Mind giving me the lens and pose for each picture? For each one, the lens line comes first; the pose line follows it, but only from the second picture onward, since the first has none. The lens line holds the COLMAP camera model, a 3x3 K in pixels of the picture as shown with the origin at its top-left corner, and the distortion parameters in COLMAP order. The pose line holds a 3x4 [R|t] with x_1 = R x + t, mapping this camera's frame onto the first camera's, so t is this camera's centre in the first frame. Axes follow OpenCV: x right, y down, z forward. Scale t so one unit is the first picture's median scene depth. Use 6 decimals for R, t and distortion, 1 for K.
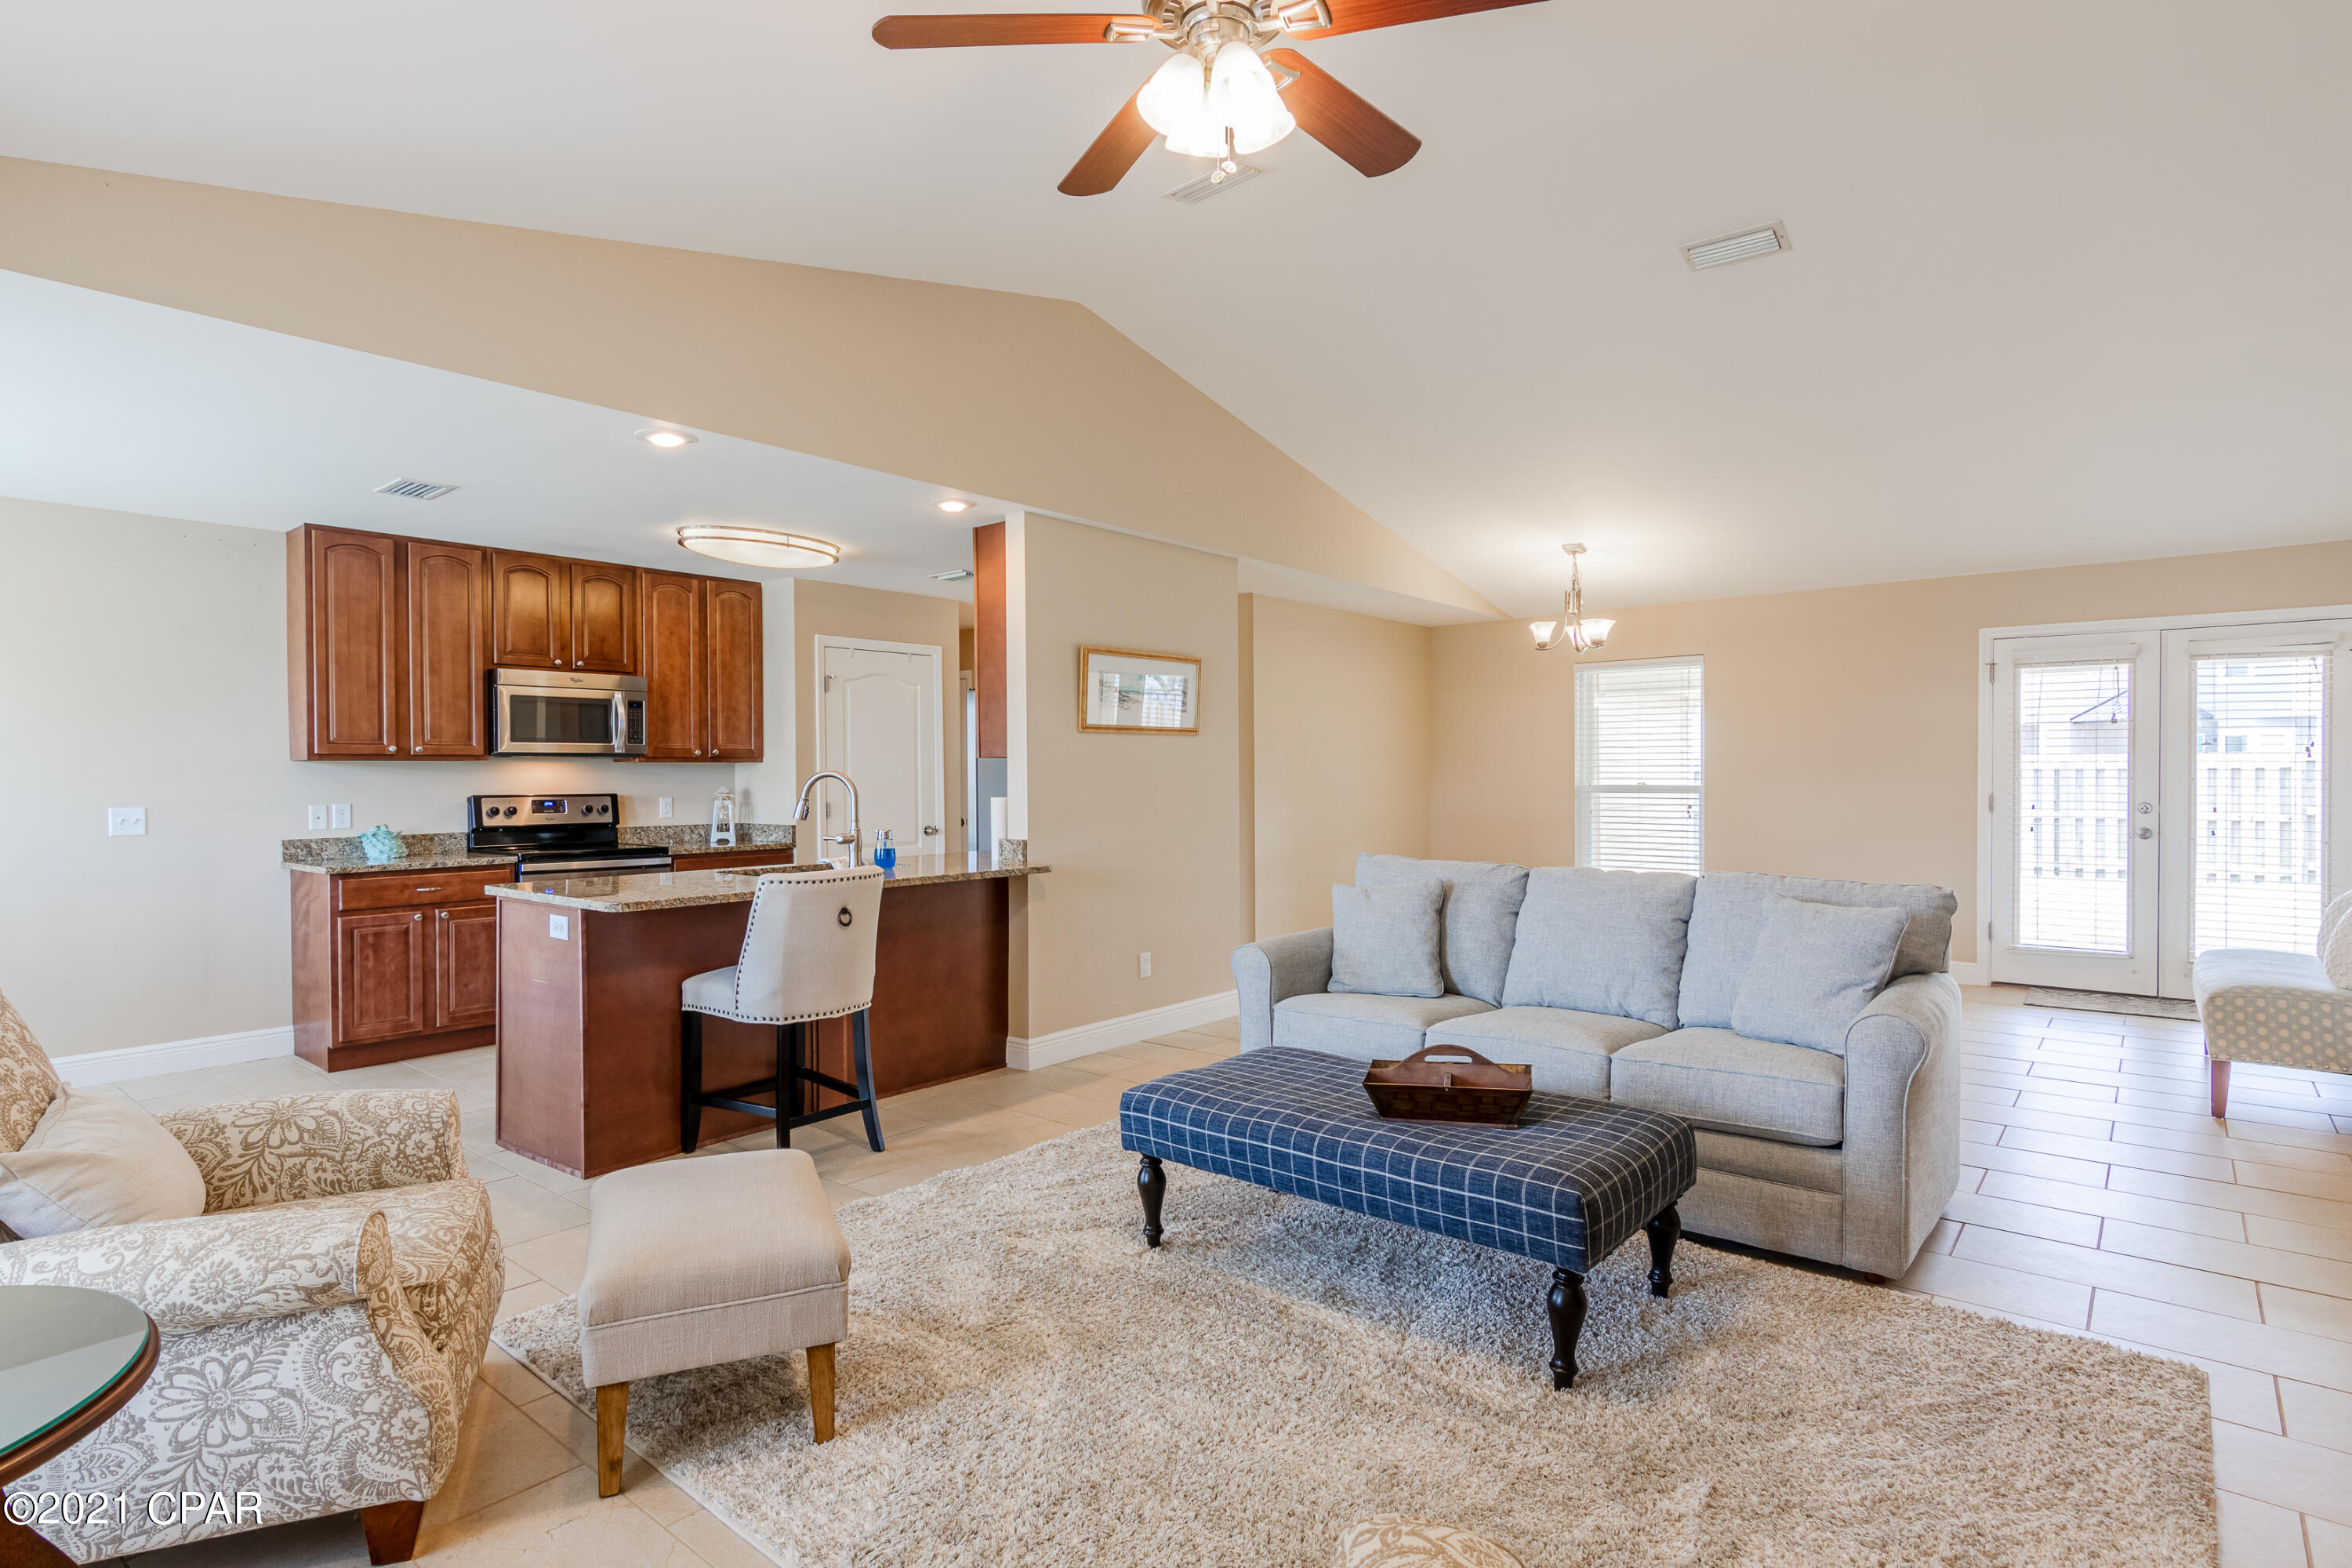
lens RADIAL K [[1192.7, 0, 1155.4], [0, 1192.7, 785.5], [0, 0, 1]] dist [-0.000458, 0.000042]
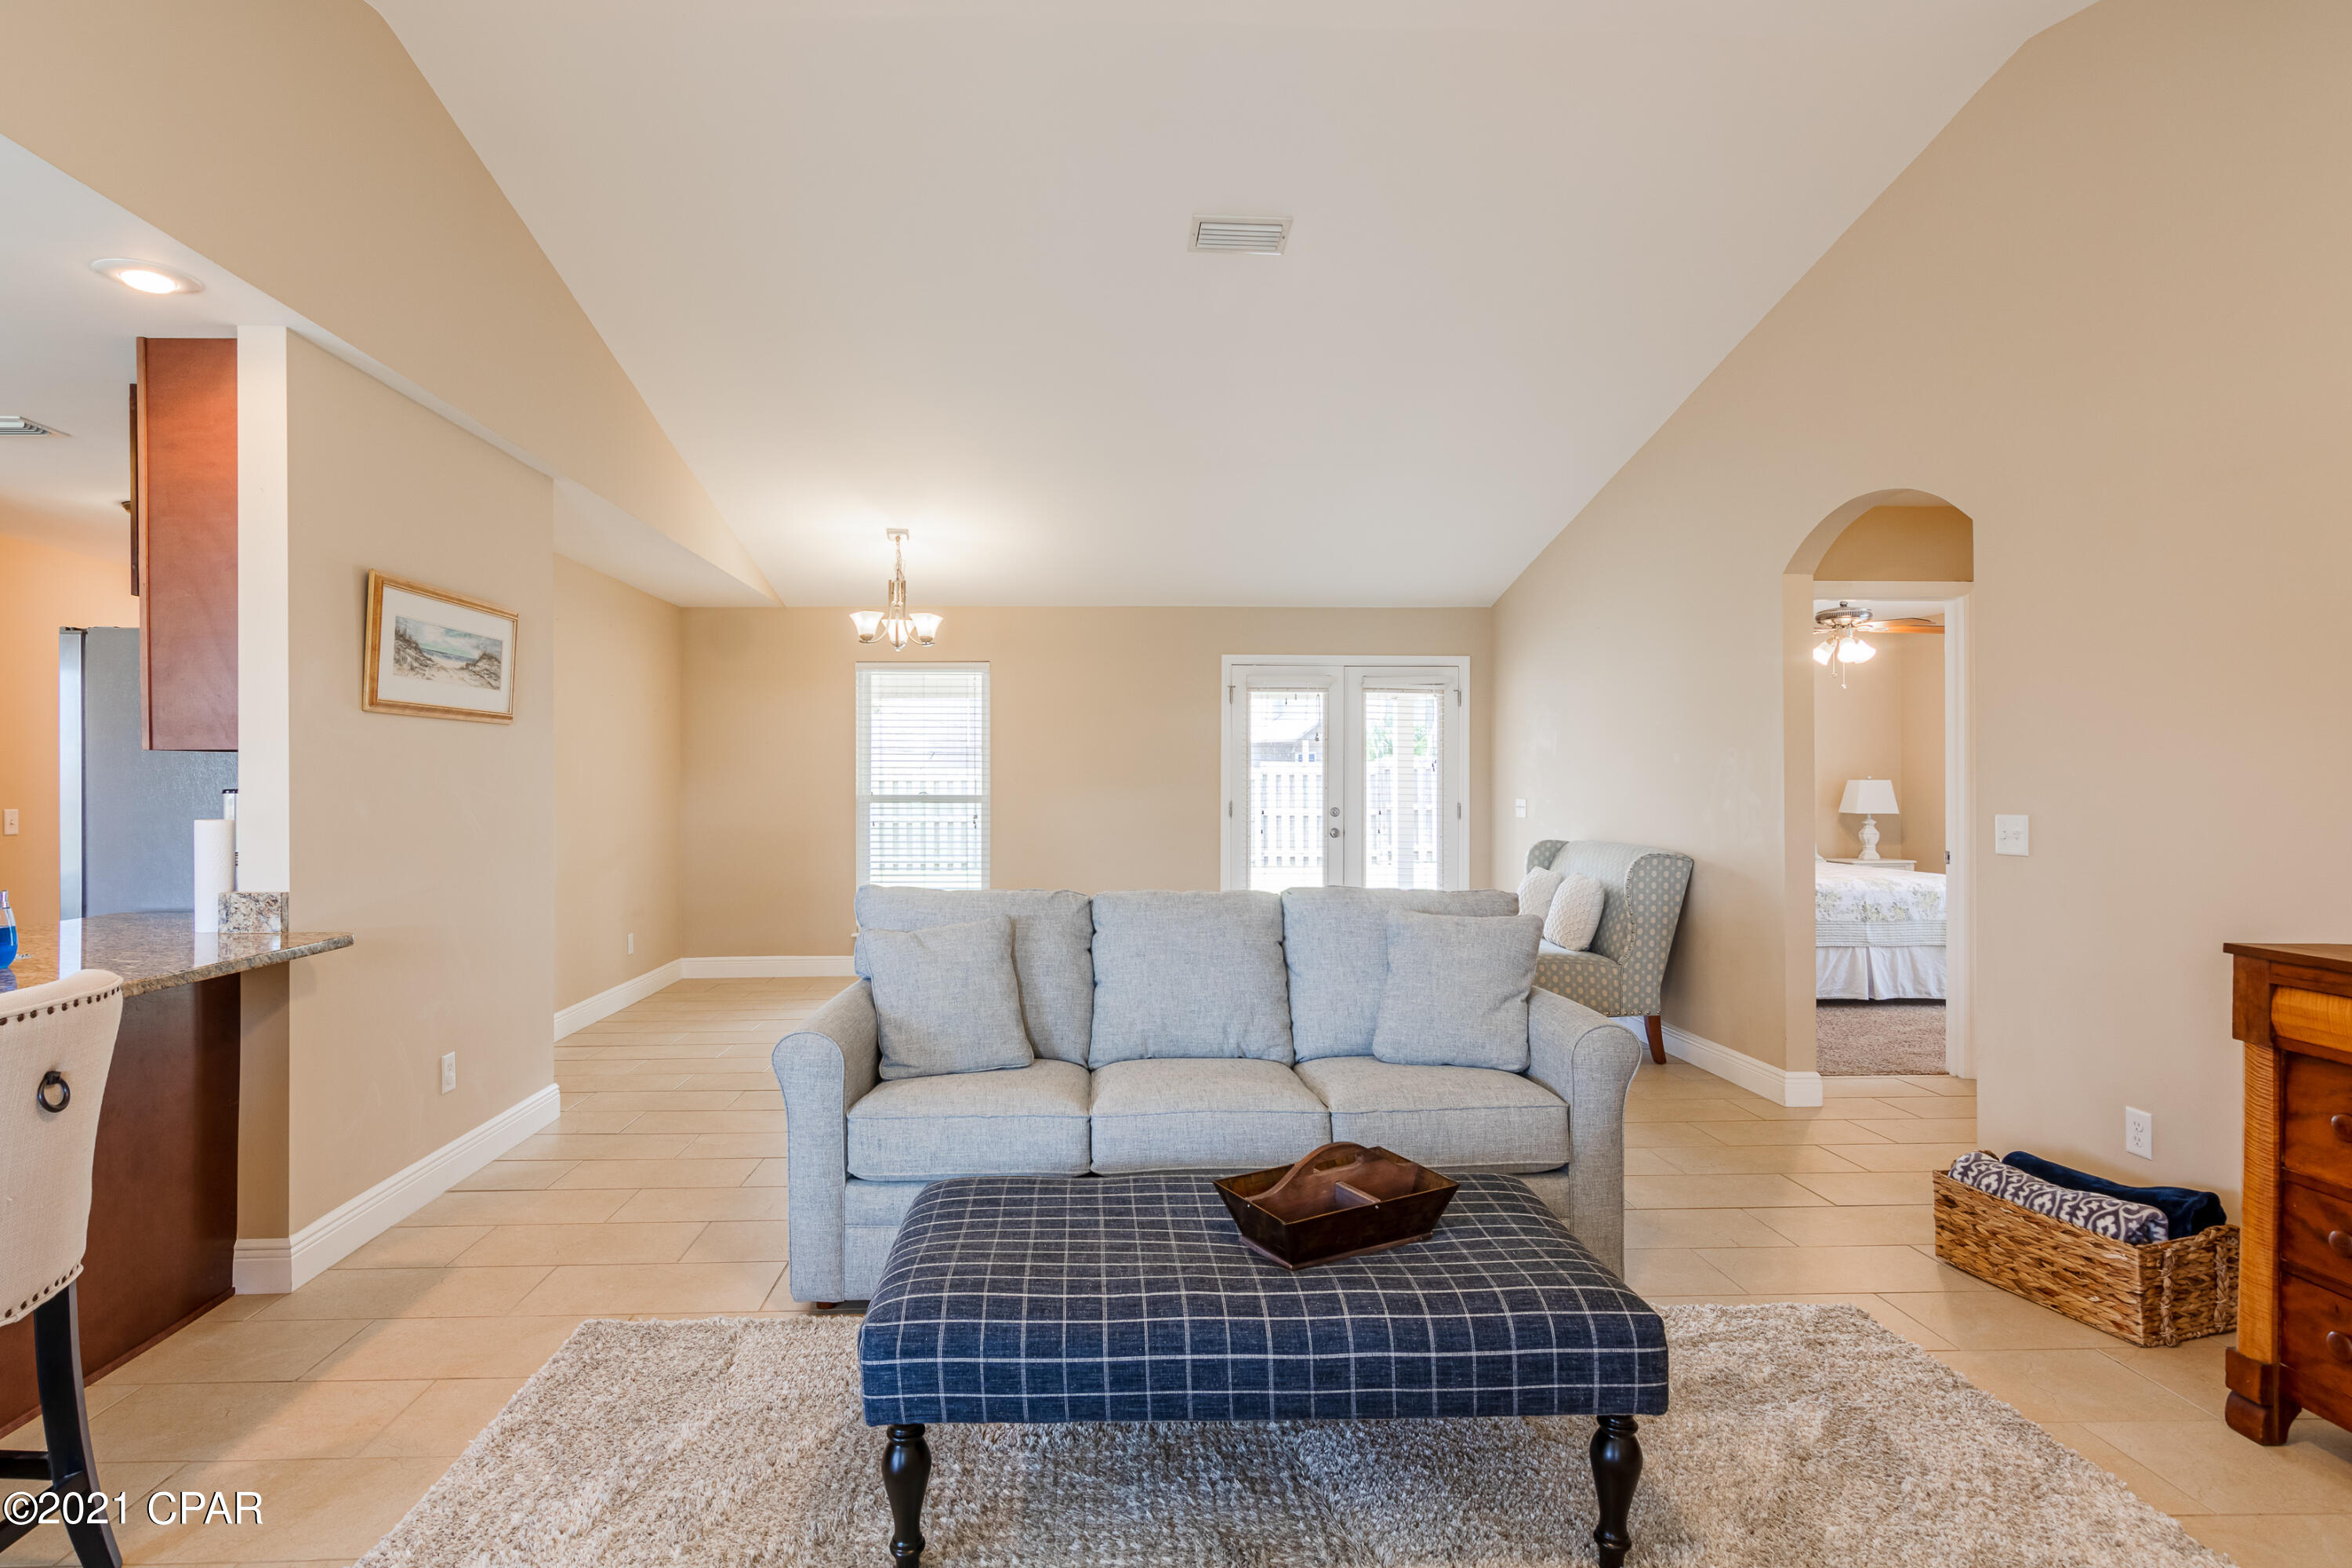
lens RADIAL K [[1211.7, 0, 1116.6], [0, 1211.7, 782.5], [0, 0, 1]] dist [-0.000735, 0.001659]
pose [[0.744014, 0.003167, 0.668157, -0.179140], [0.003947, 0.999950, -0.009136, -0.000818], [-0.668153, 0.009434, 0.743964, 0.259267]]
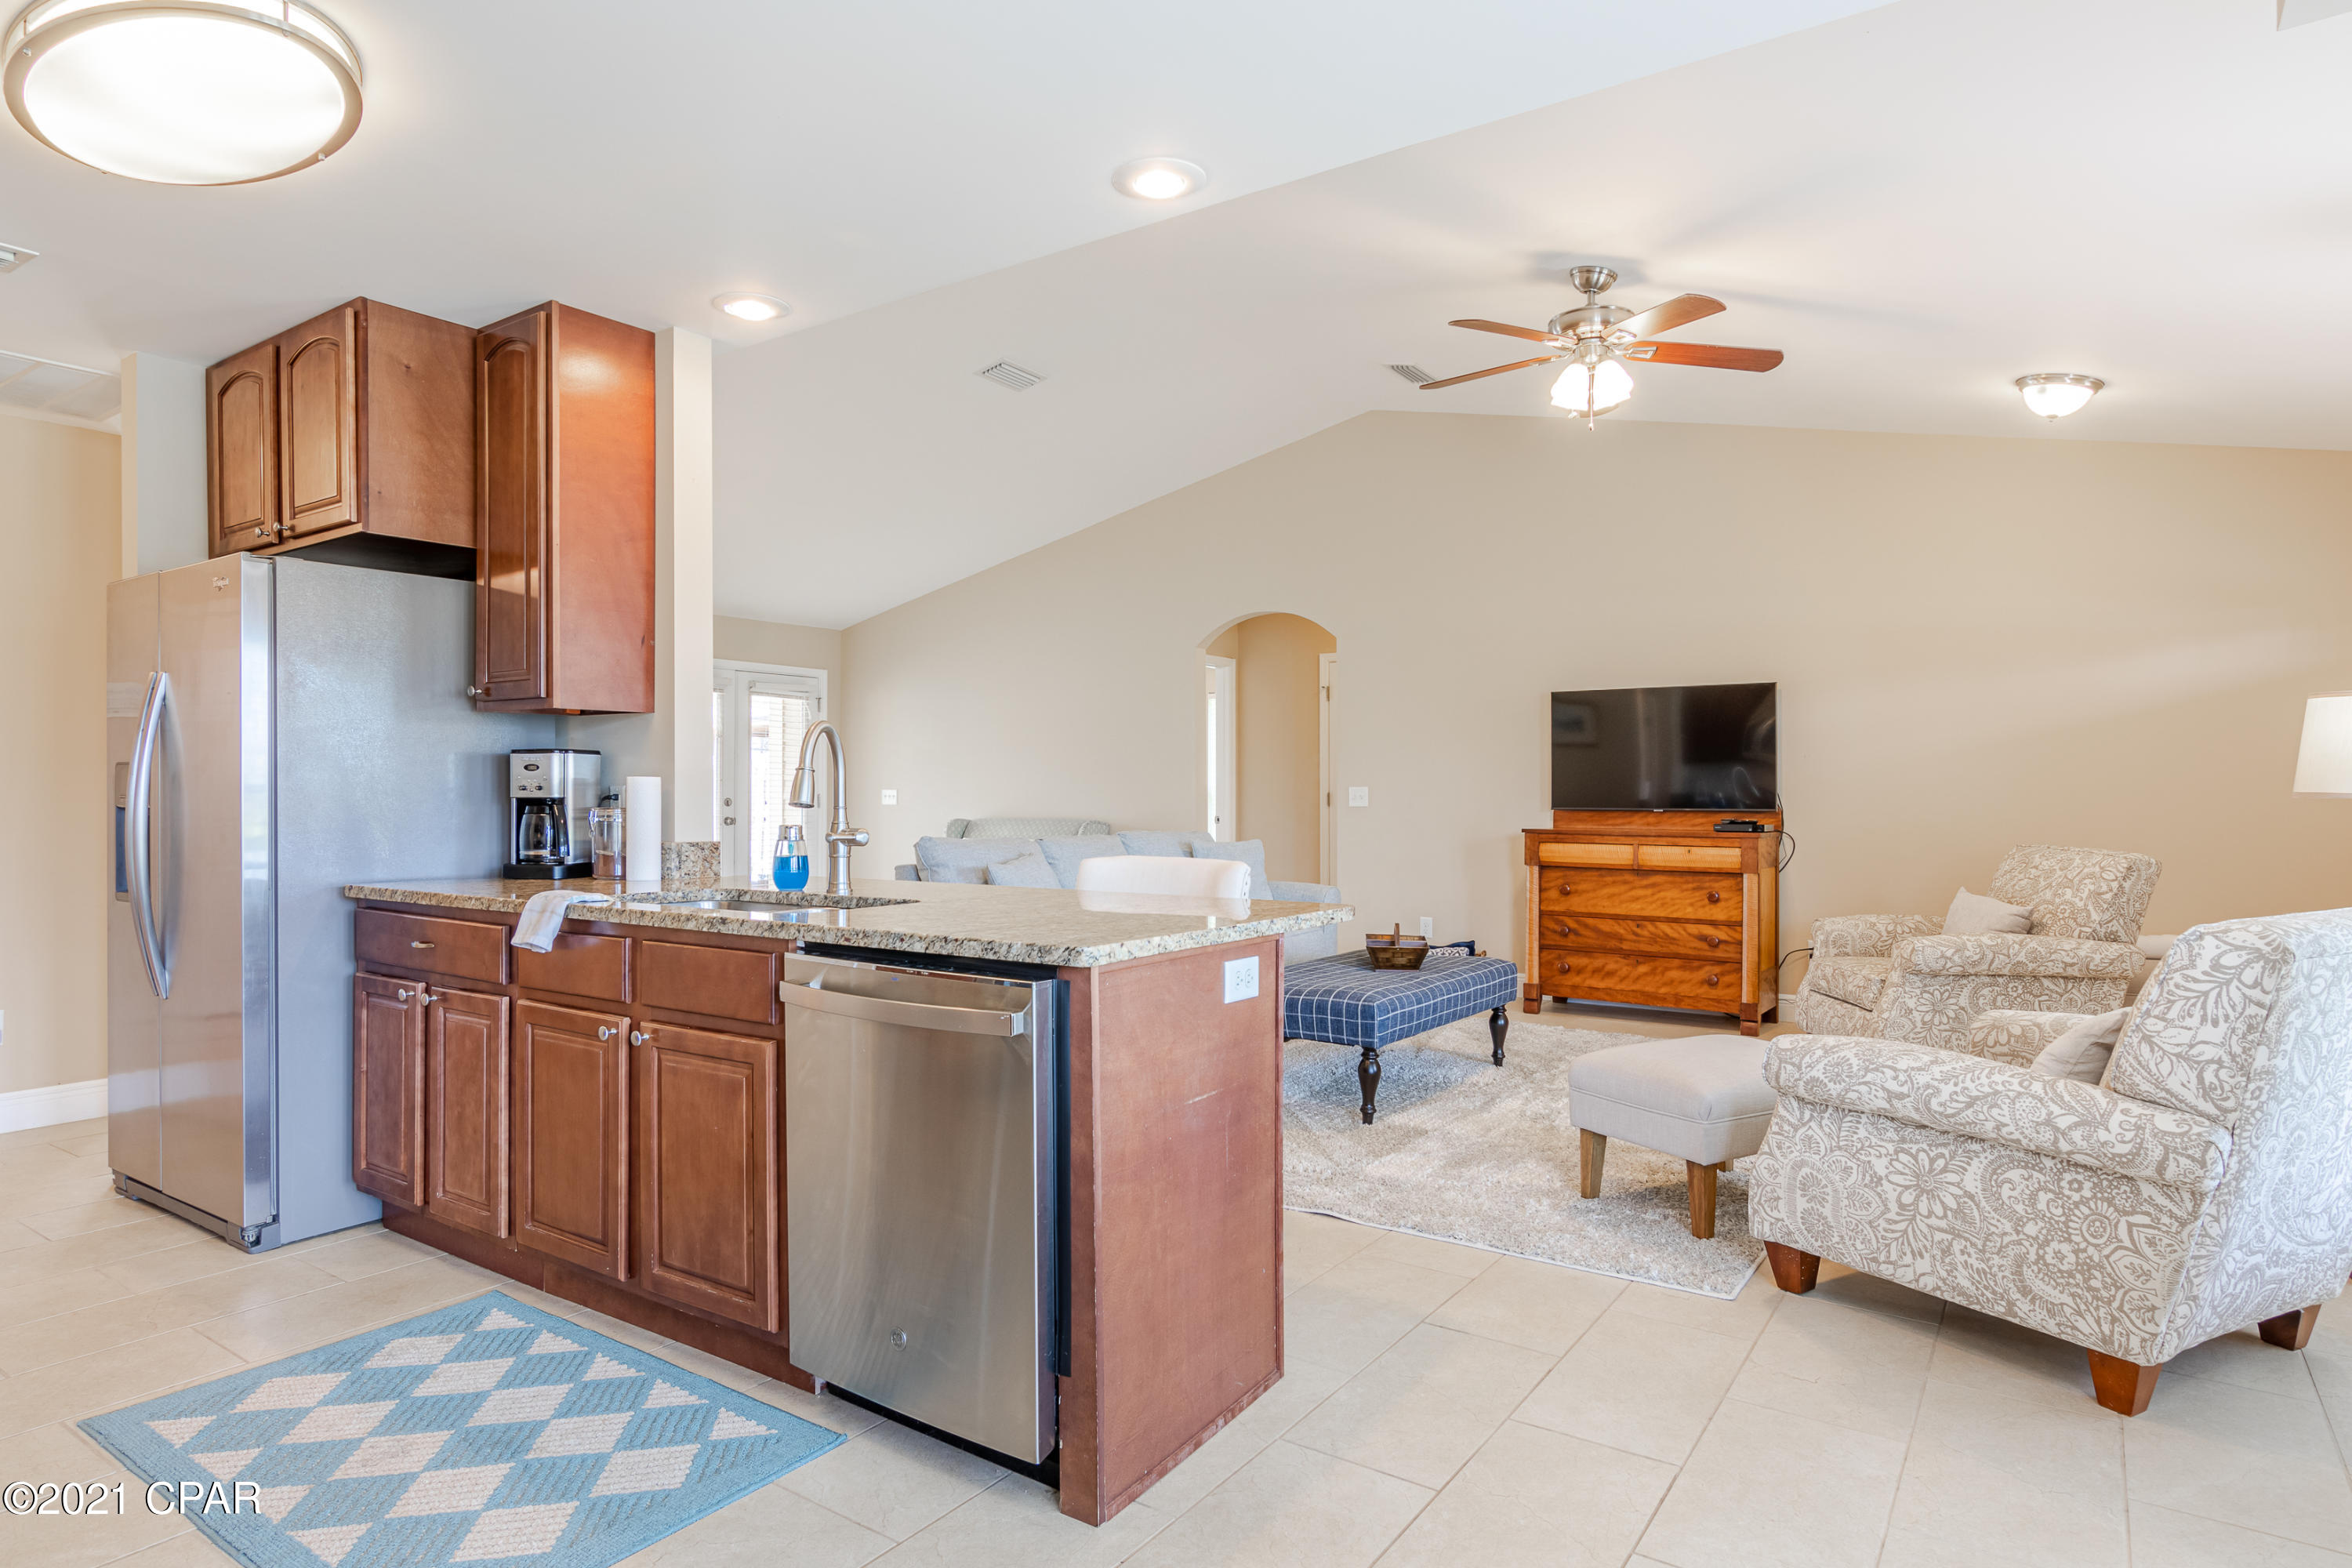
lens RADIAL K [[1298.4, 0, 1151.7], [0, 1298.4, 785.6], [0, 0, 1]] dist [-0.001783, 0.000268]
pose [[-0.073572, 0.010273, 0.997237, -0.734031], [0.008535, 0.999917, -0.009671, 0.020787], [-0.997253, 0.007800, -0.073654, 0.714340]]
